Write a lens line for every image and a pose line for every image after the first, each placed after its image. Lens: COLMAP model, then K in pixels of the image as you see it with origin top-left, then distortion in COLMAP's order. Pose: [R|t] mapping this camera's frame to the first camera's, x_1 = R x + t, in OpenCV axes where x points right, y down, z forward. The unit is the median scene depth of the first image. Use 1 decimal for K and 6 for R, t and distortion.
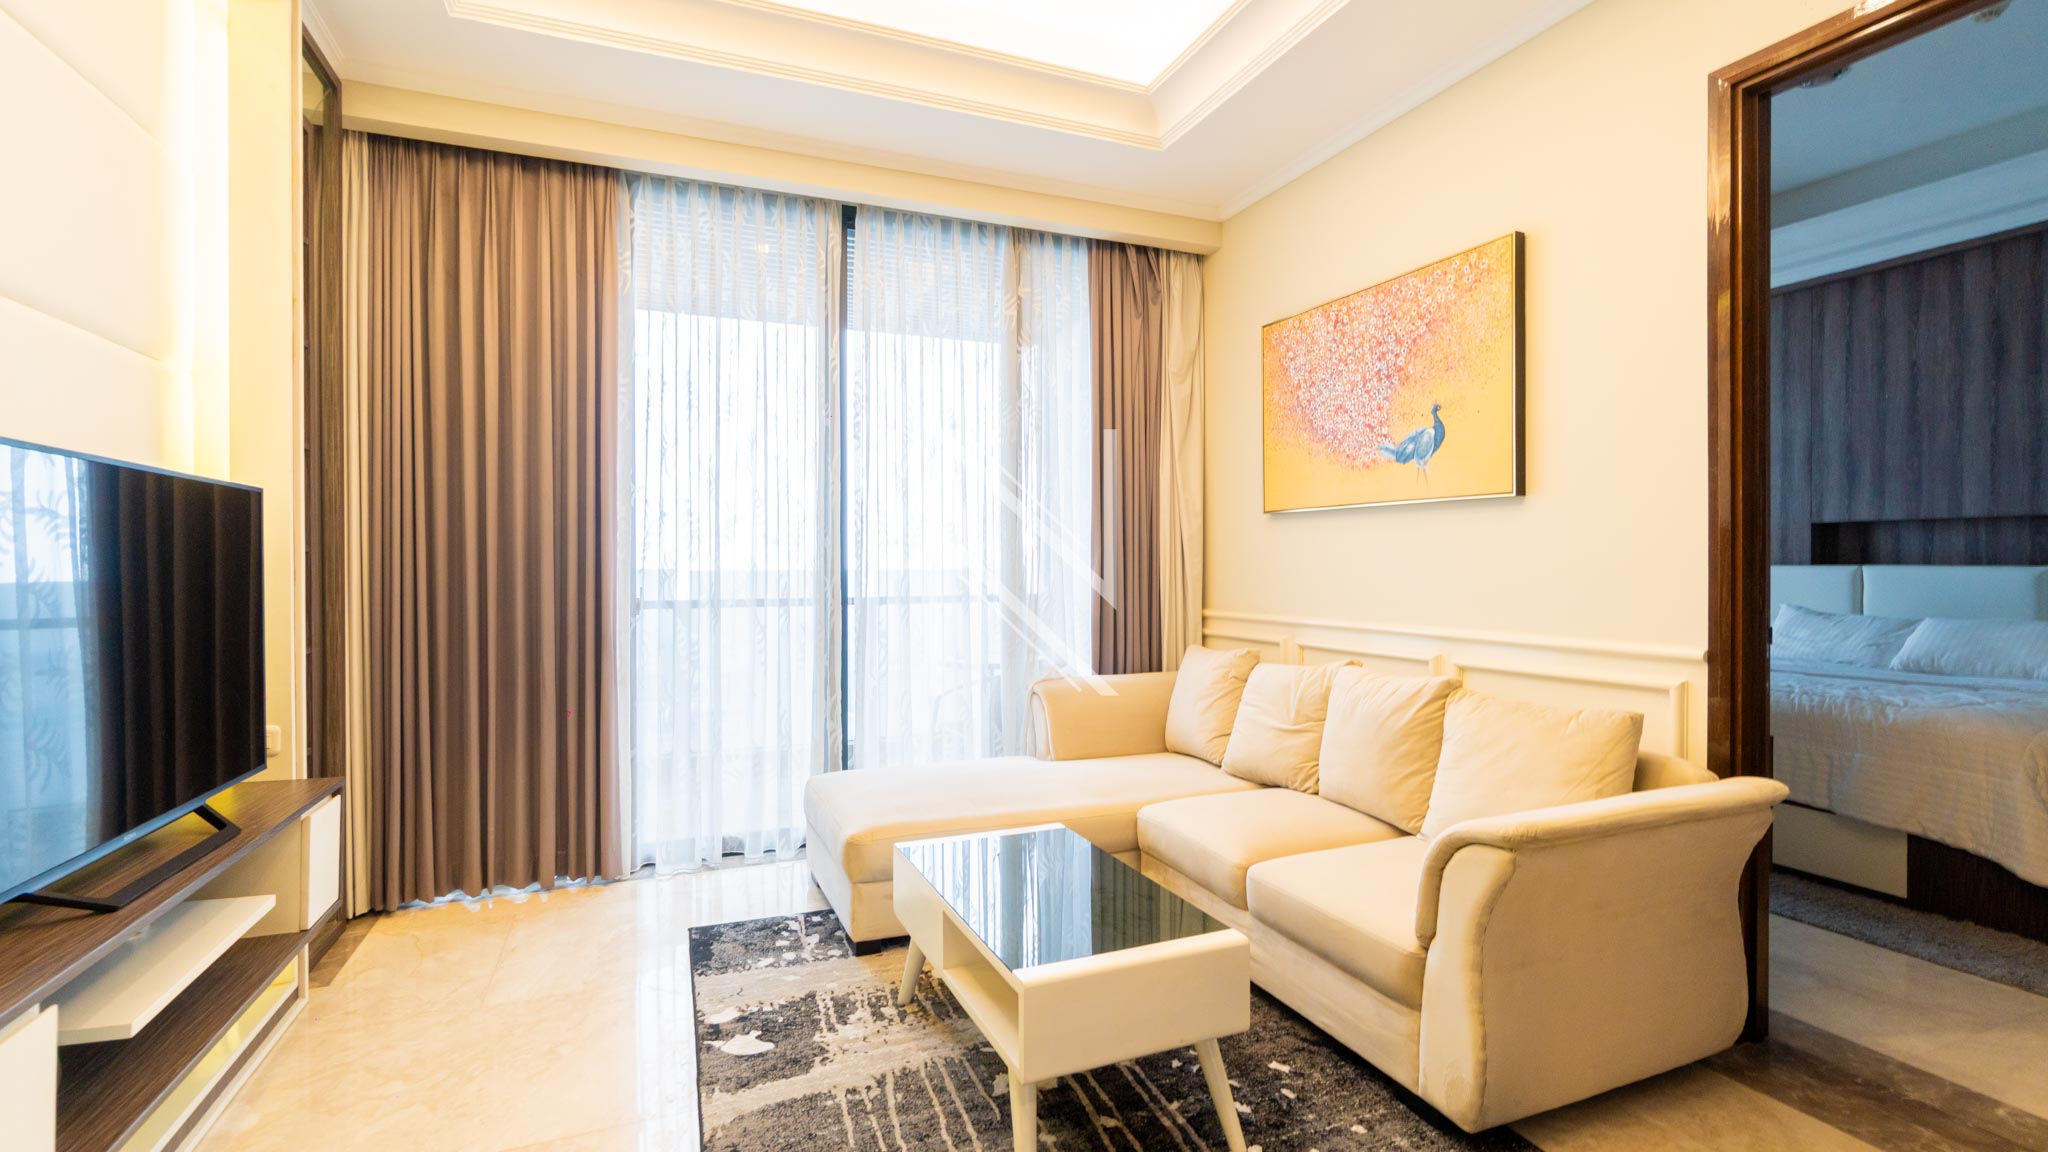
lens RADIAL K [[919.0, 0, 1024.0], [0, 919.0, 576.0], [0, 0, 1]] dist [-0.001710, -0.000305]
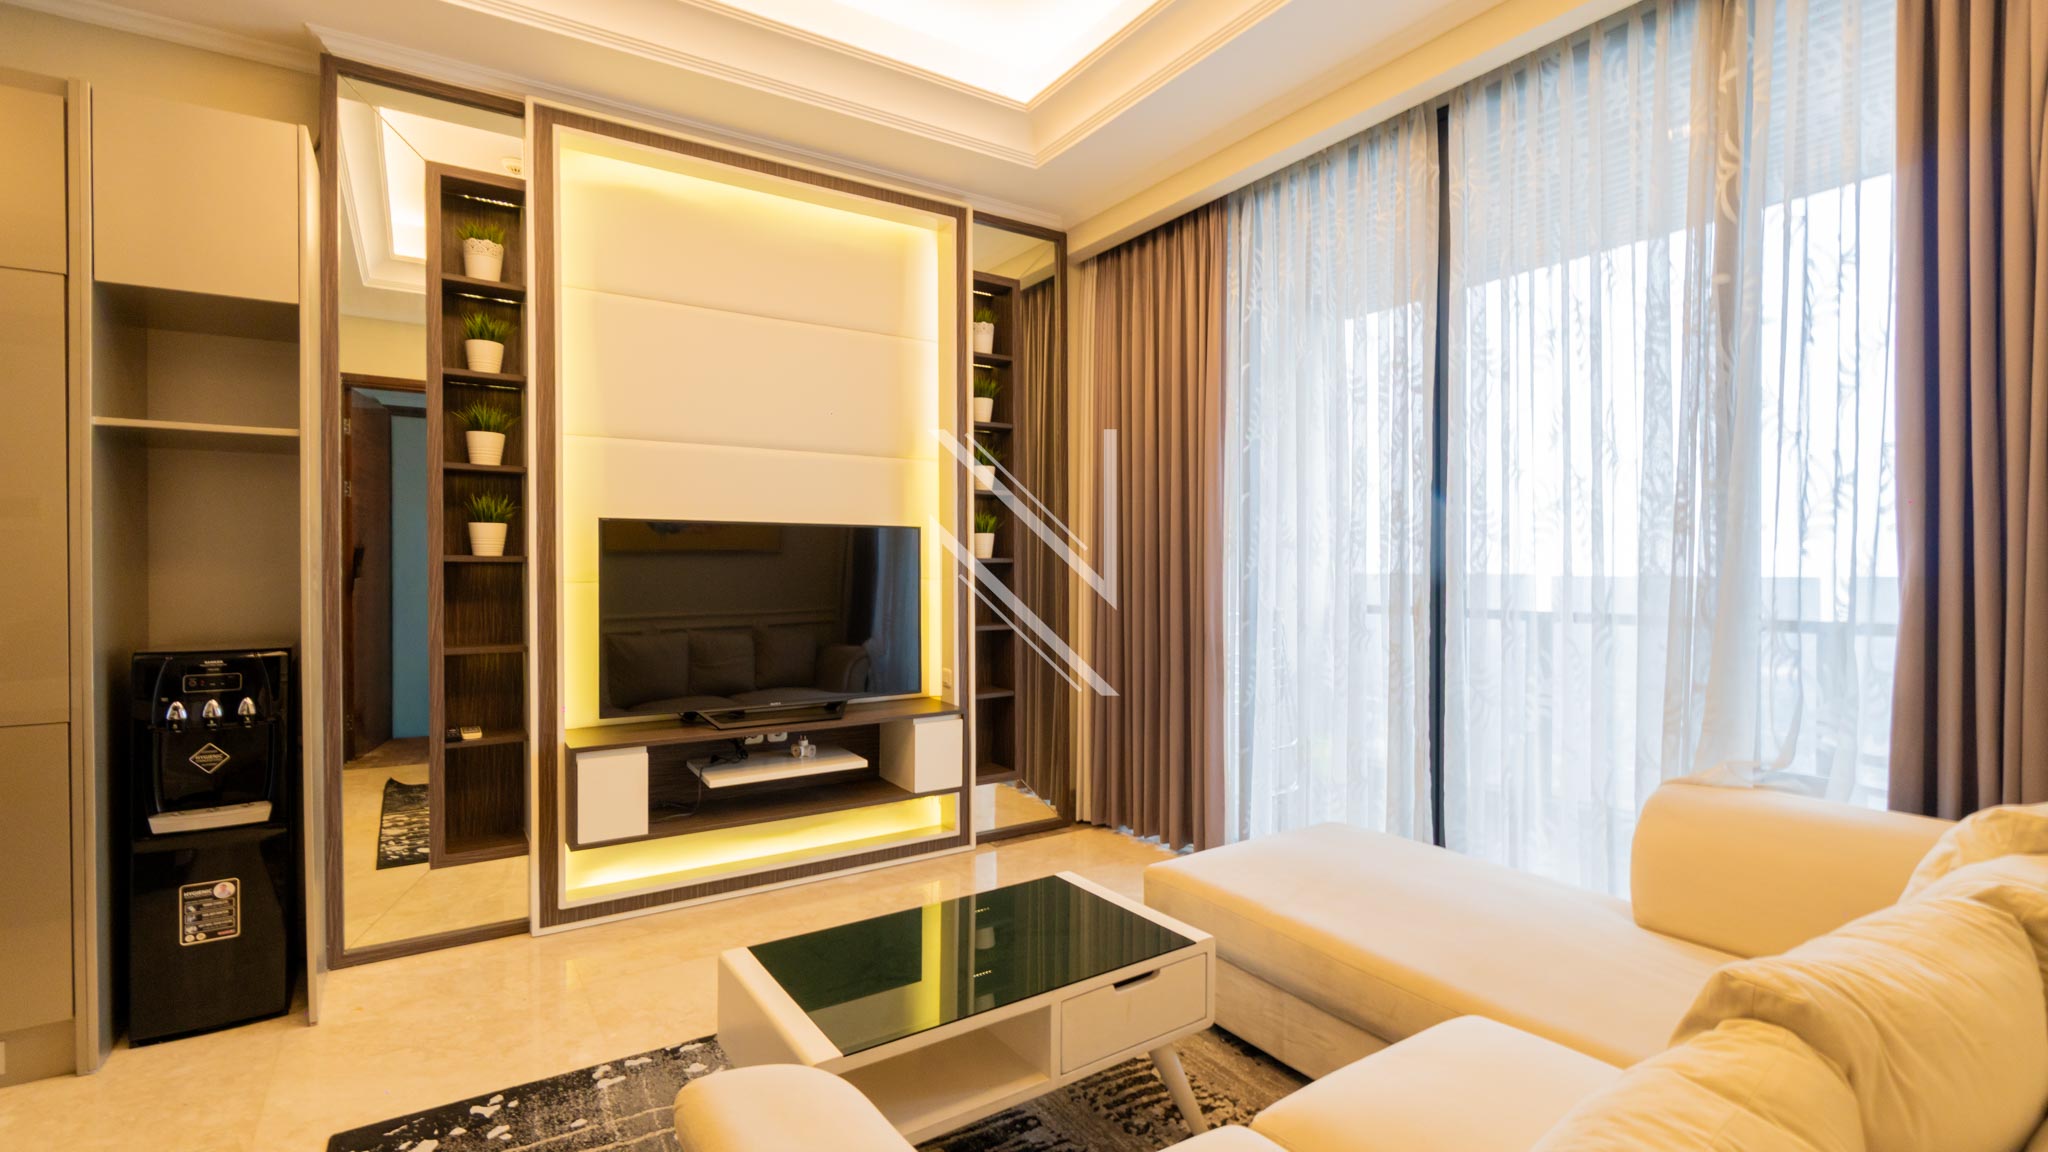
lens RADIAL K [[919.0, 0, 1024.0], [0, 919.0, 576.0], [0, 0, 1]] dist [-0.001710, -0.000305]
pose [[0.188453, 0.012740, -0.982000, 0.532998], [-0.006715, 0.999909, 0.011683, -0.016250], [0.982059, 0.004392, 0.188522, 0.548011]]
